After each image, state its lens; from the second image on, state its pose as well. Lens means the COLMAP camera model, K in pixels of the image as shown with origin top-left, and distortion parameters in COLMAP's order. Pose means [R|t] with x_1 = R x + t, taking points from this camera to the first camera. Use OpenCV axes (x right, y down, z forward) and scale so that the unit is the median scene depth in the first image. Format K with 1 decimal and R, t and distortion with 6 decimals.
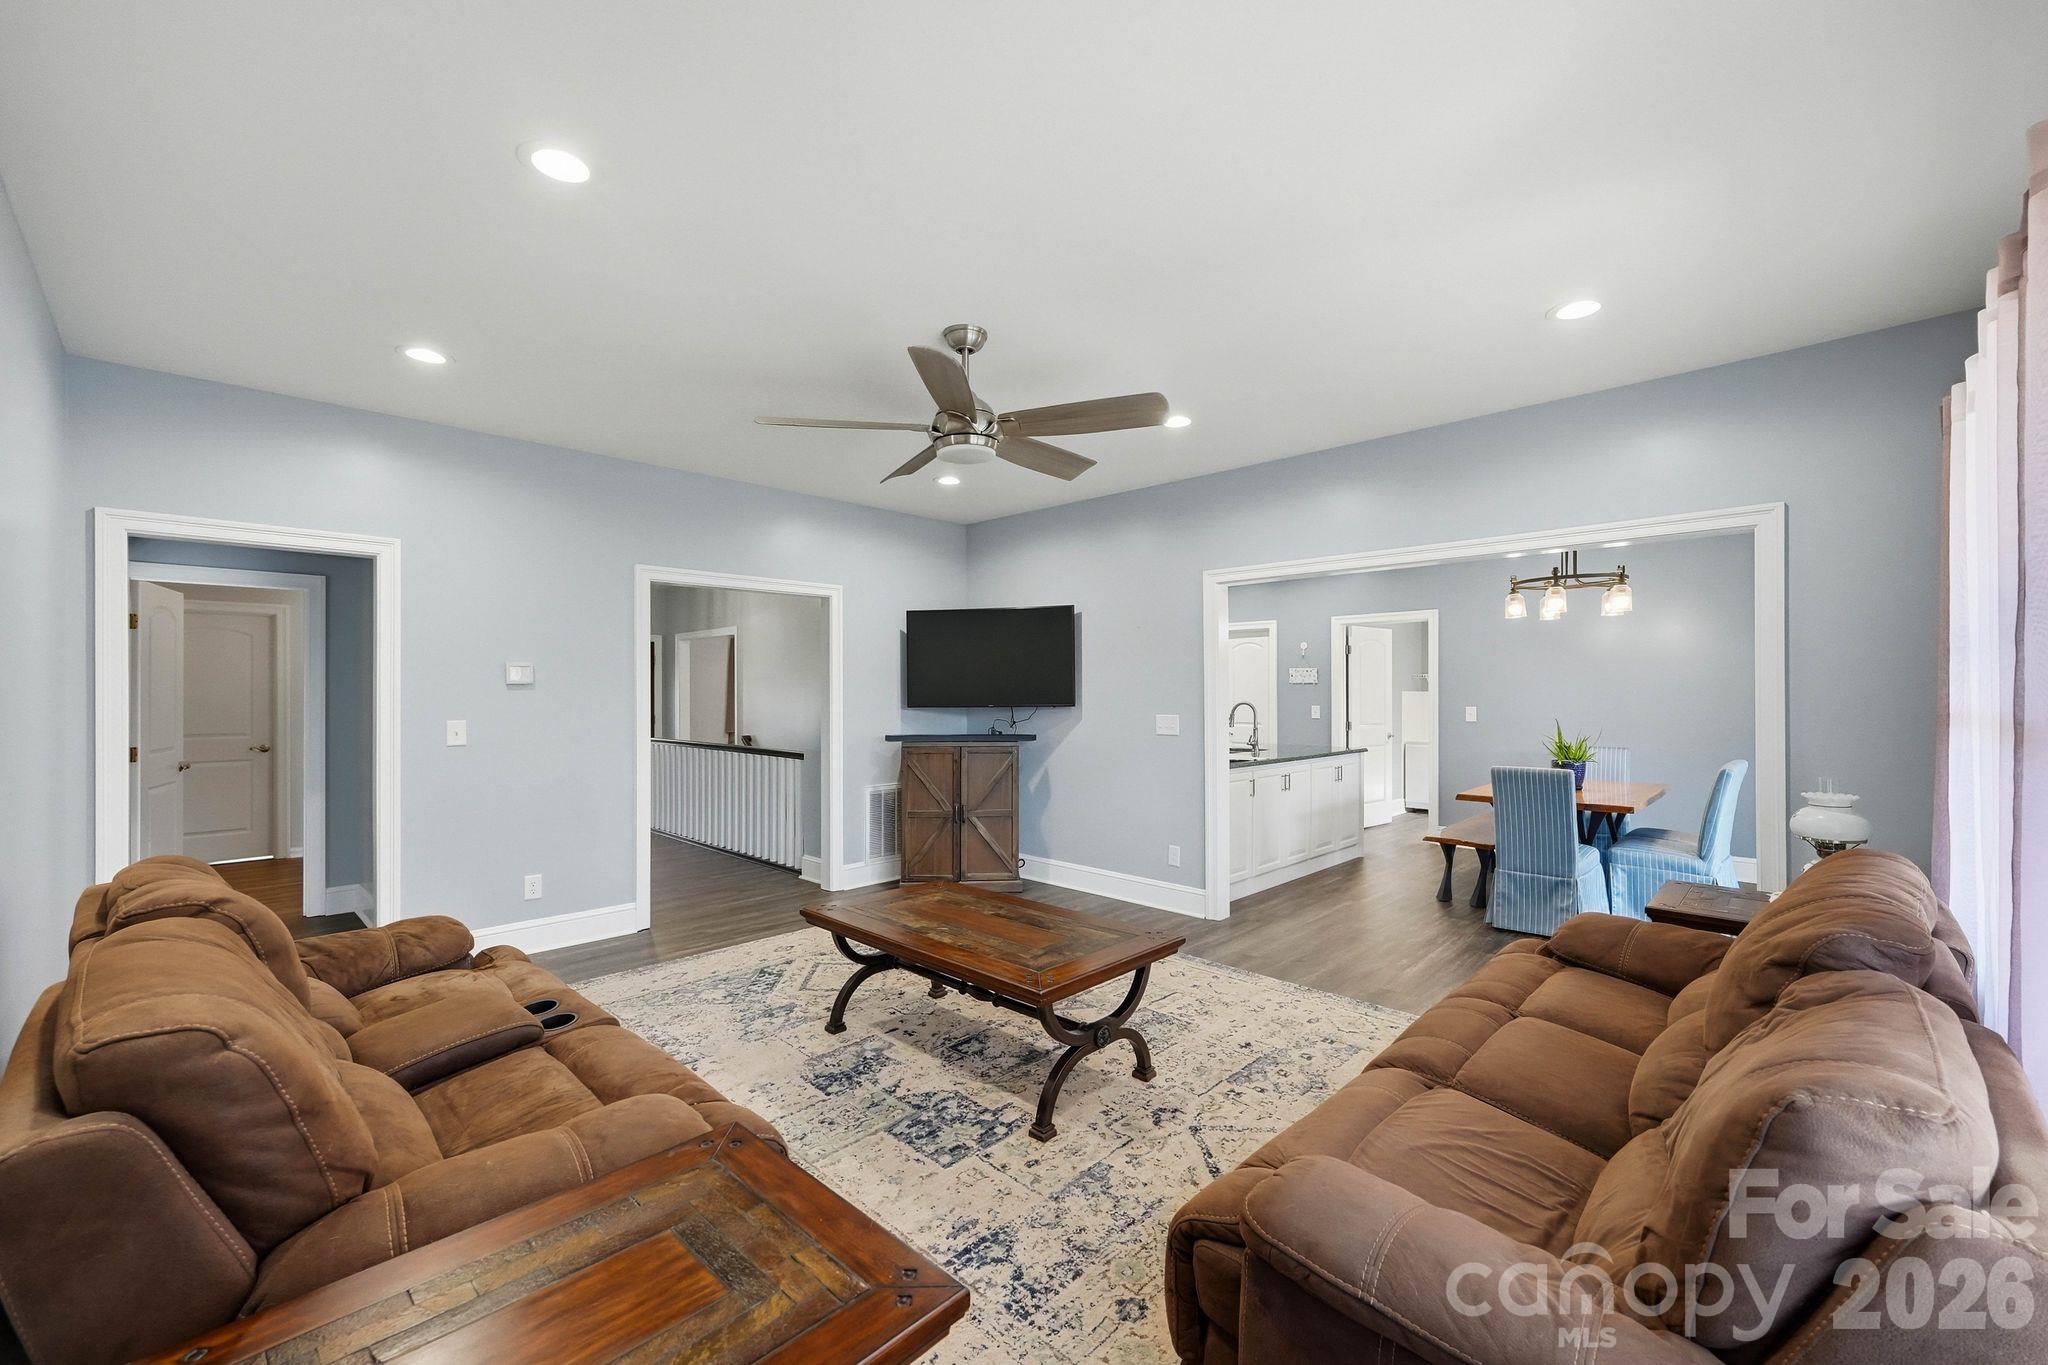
lens RADIAL K [[826.1, 0, 1014.7], [0, 826.1, 694.1], [0, 0, 1]] dist [0.001601, 0.000002]
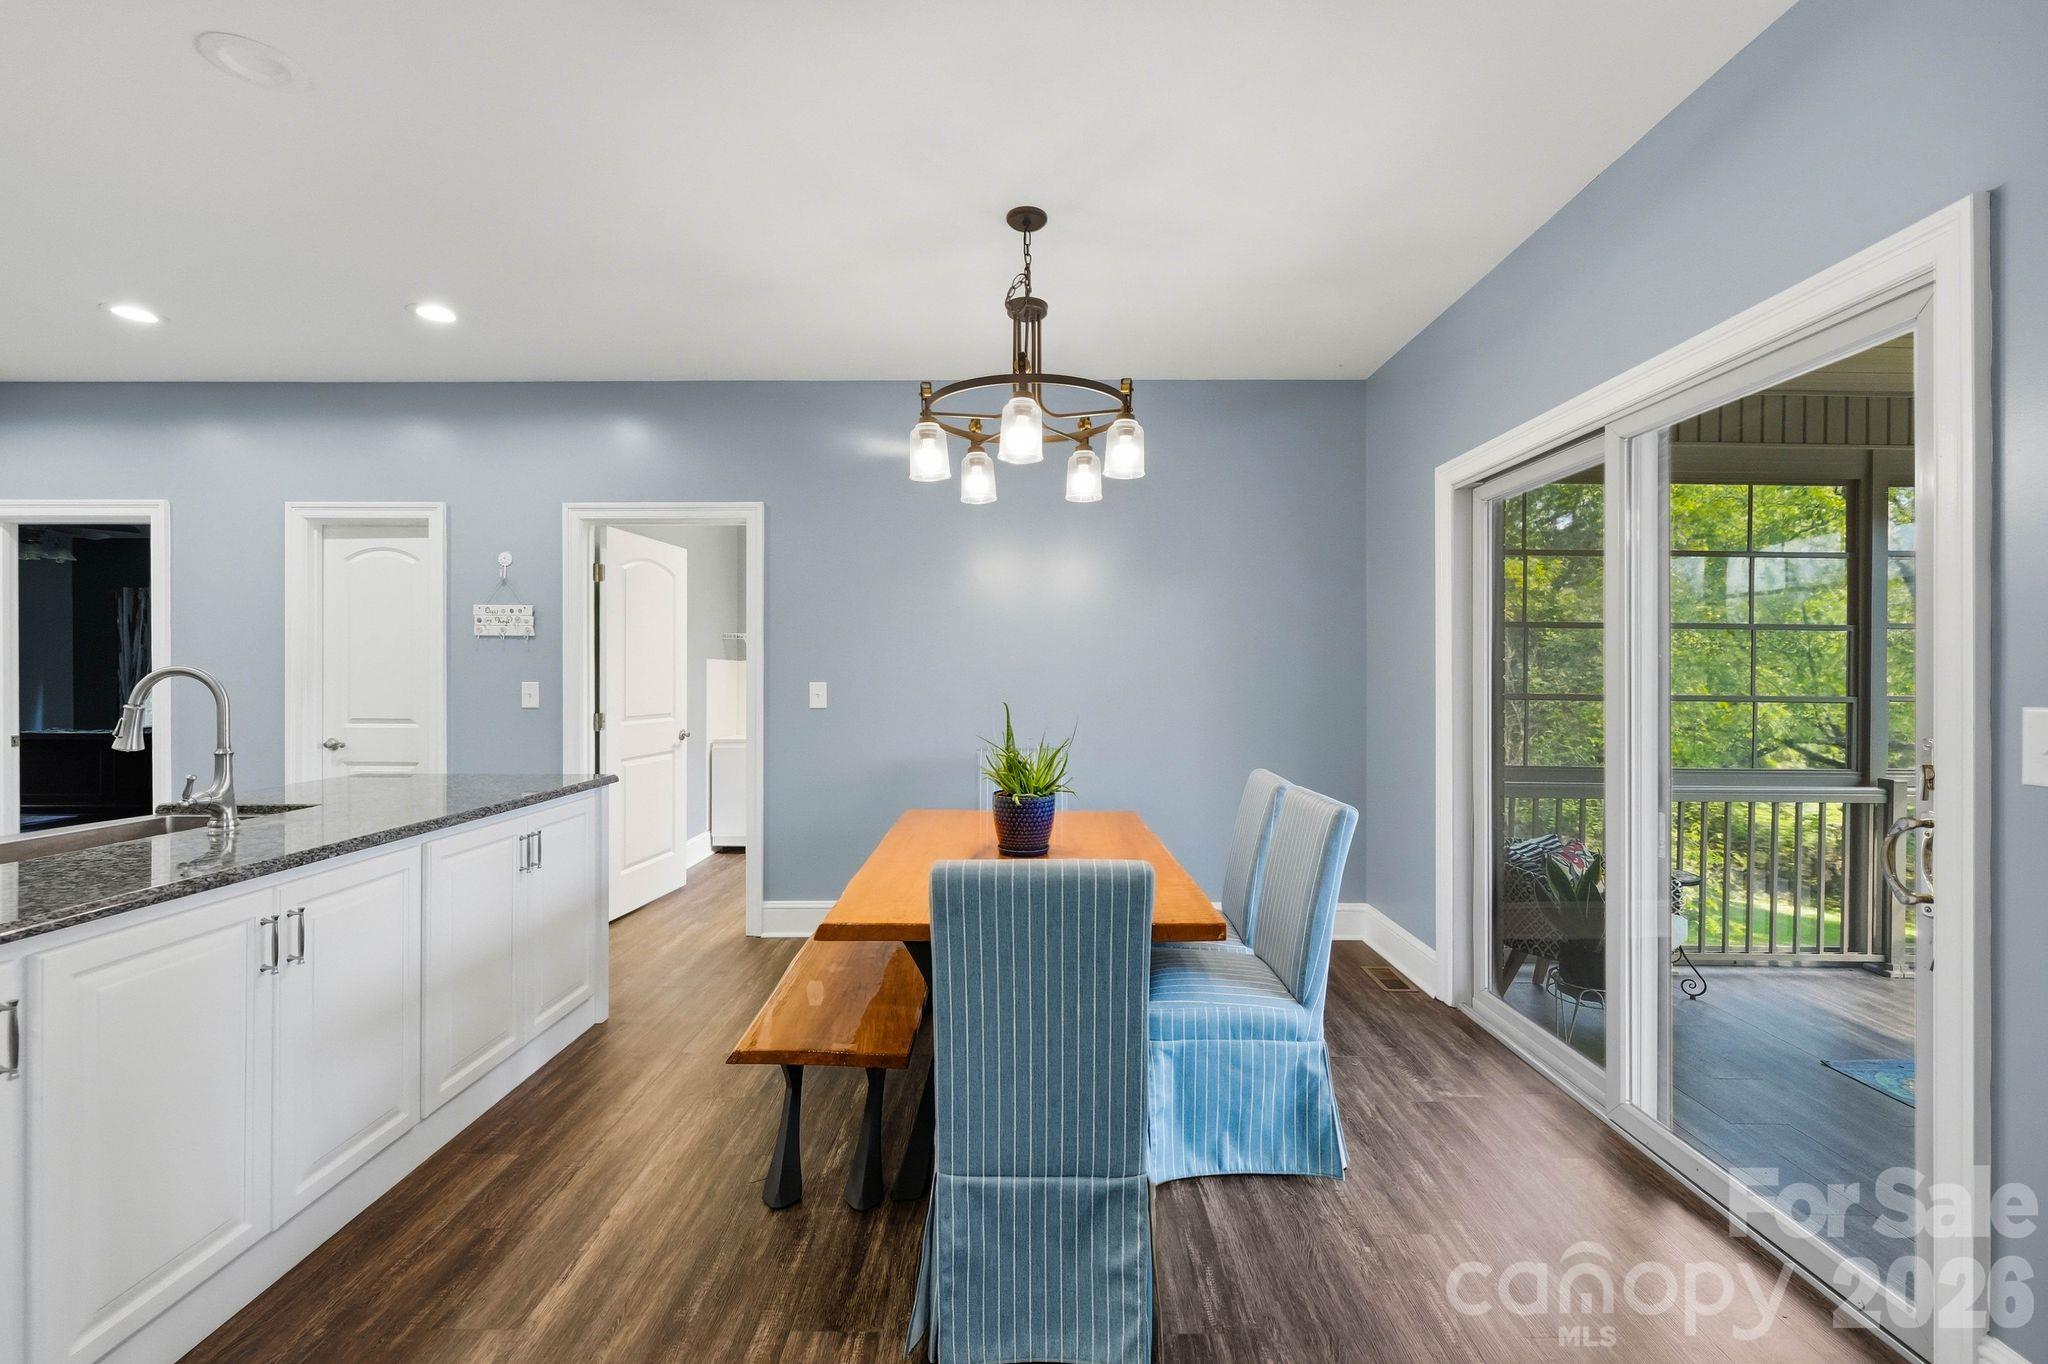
lens RADIAL K [[826.1, 0, 1017.2], [0, 826.1, 680.9], [0, 0, 1]] dist [0.001601, 0.000002]
pose [[0.711633, -0.001844, 0.702549, 0.244761], [-0.002031, 0.999987, 0.004682, 0.011147], [-0.702548, -0.004758, 0.711620, 0.485866]]
